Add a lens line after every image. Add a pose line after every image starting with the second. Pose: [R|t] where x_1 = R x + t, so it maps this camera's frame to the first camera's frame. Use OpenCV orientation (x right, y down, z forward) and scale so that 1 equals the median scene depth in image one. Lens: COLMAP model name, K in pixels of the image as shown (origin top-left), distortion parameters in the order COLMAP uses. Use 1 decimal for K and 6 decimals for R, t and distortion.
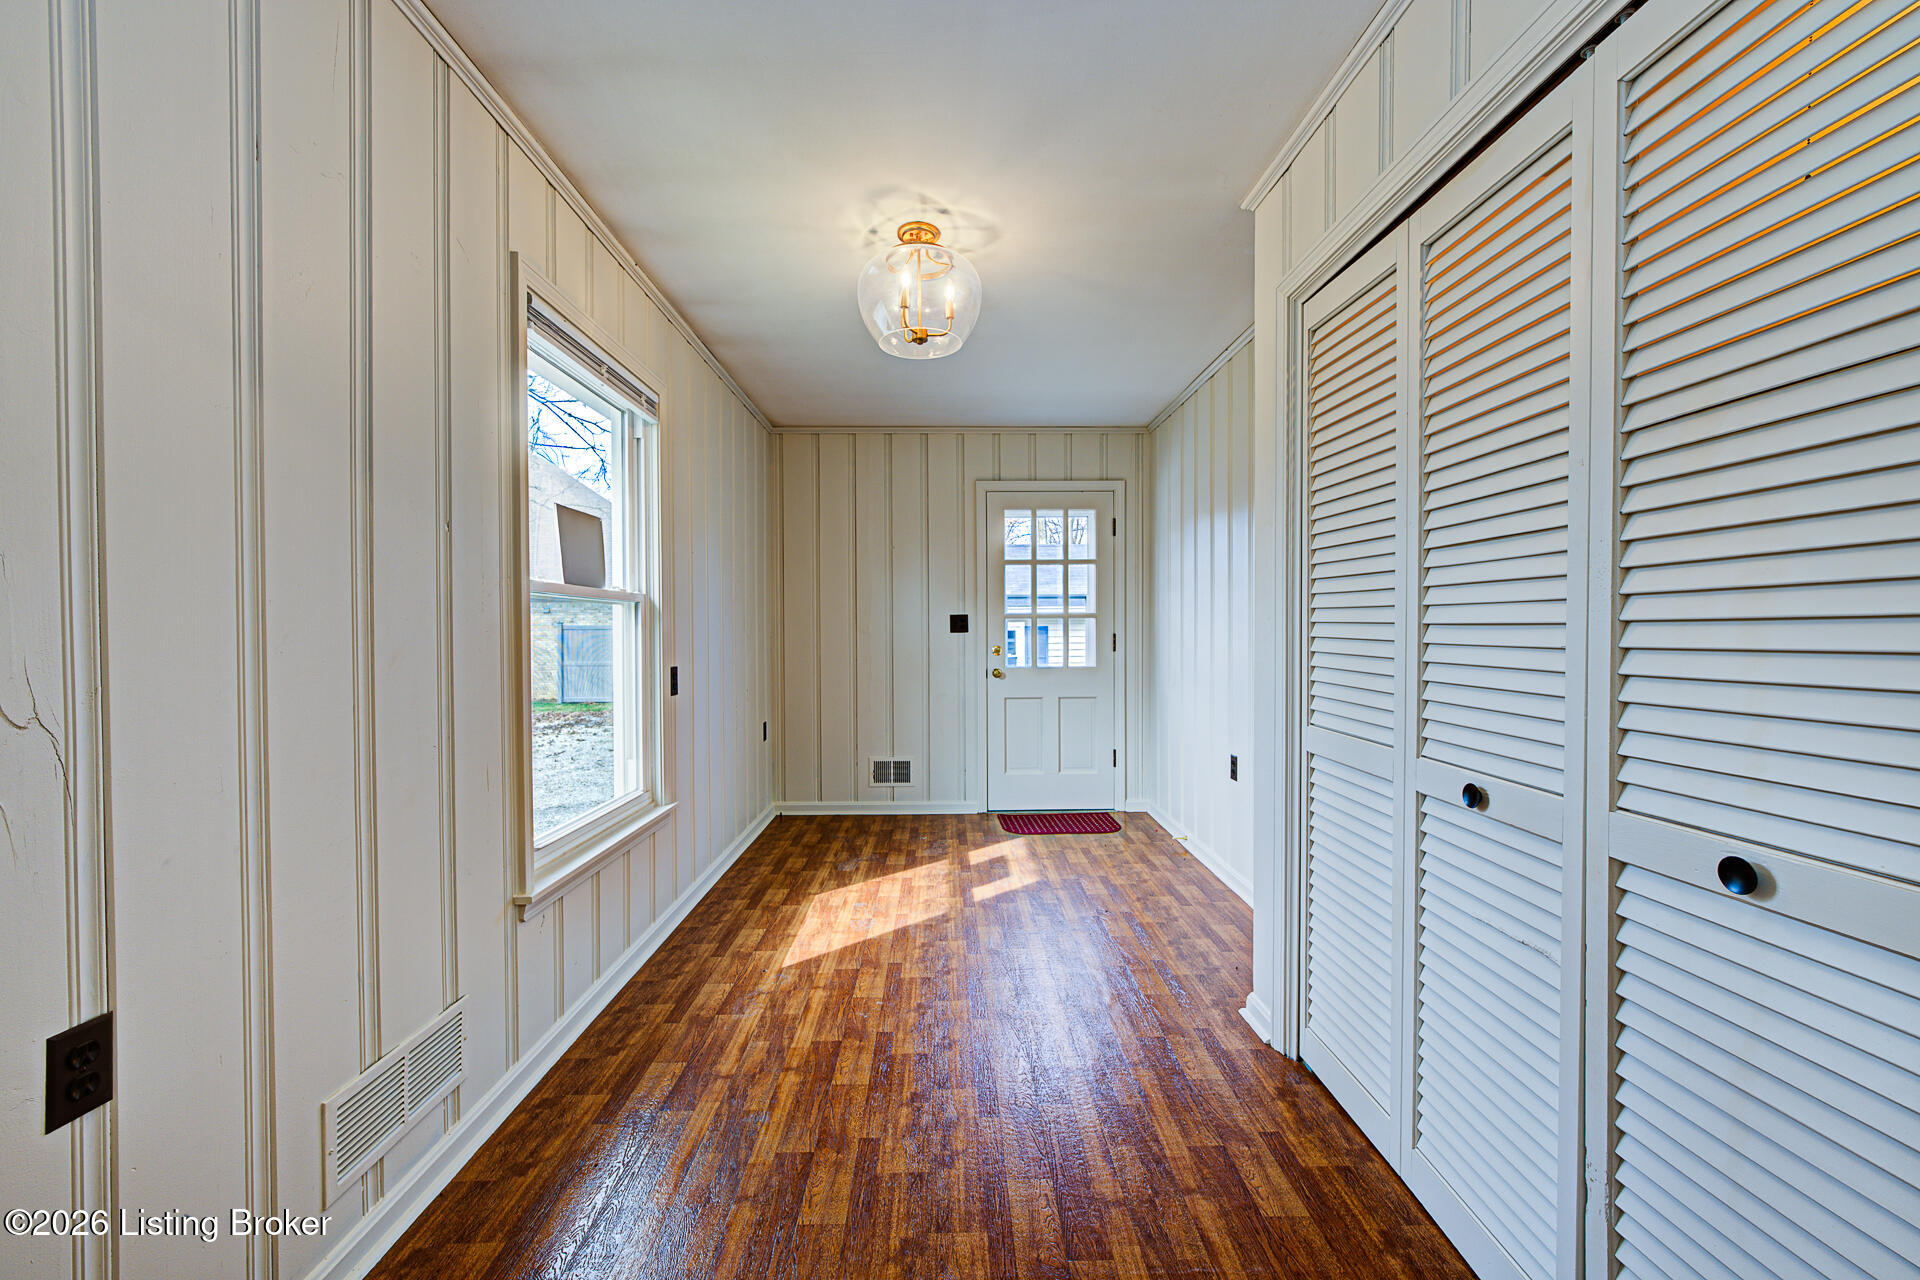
lens RADIAL K [[762.0, 0, 960.0], [0, 762.0, 637.4], [0, 0, 1]] dist [0.001524, 0.000404]
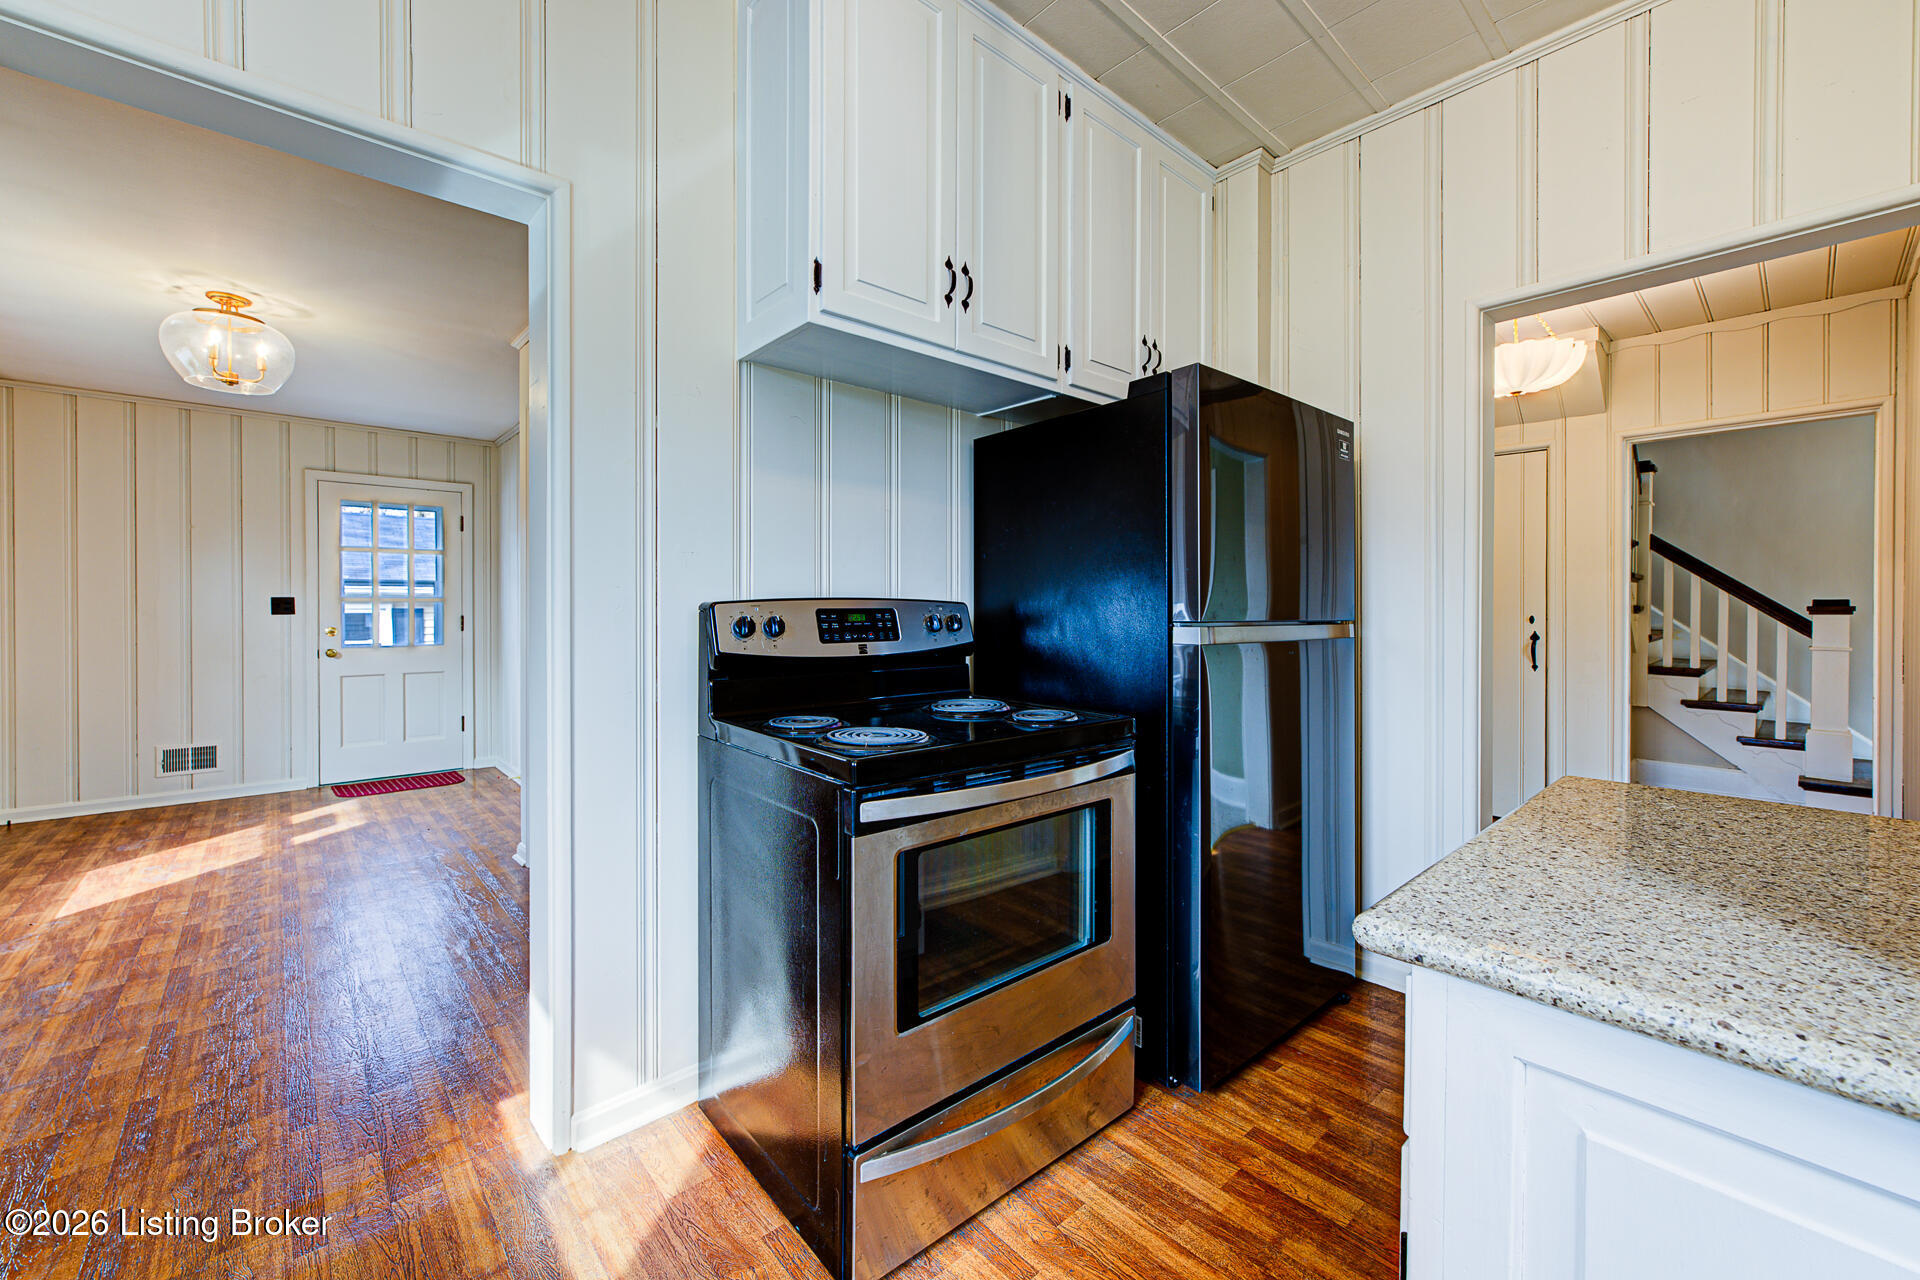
lens RADIAL K [[762.0, 0, 952.9], [0, 762.0, 616.6], [0, 0, 1]] dist [0.001524, 0.000404]
pose [[0.761173, 0.000664, 0.648549, 0.022652], [0.003858, 0.999977, -0.005551, 0.006642], [-0.648538, 0.006727, 0.761153, -0.434839]]
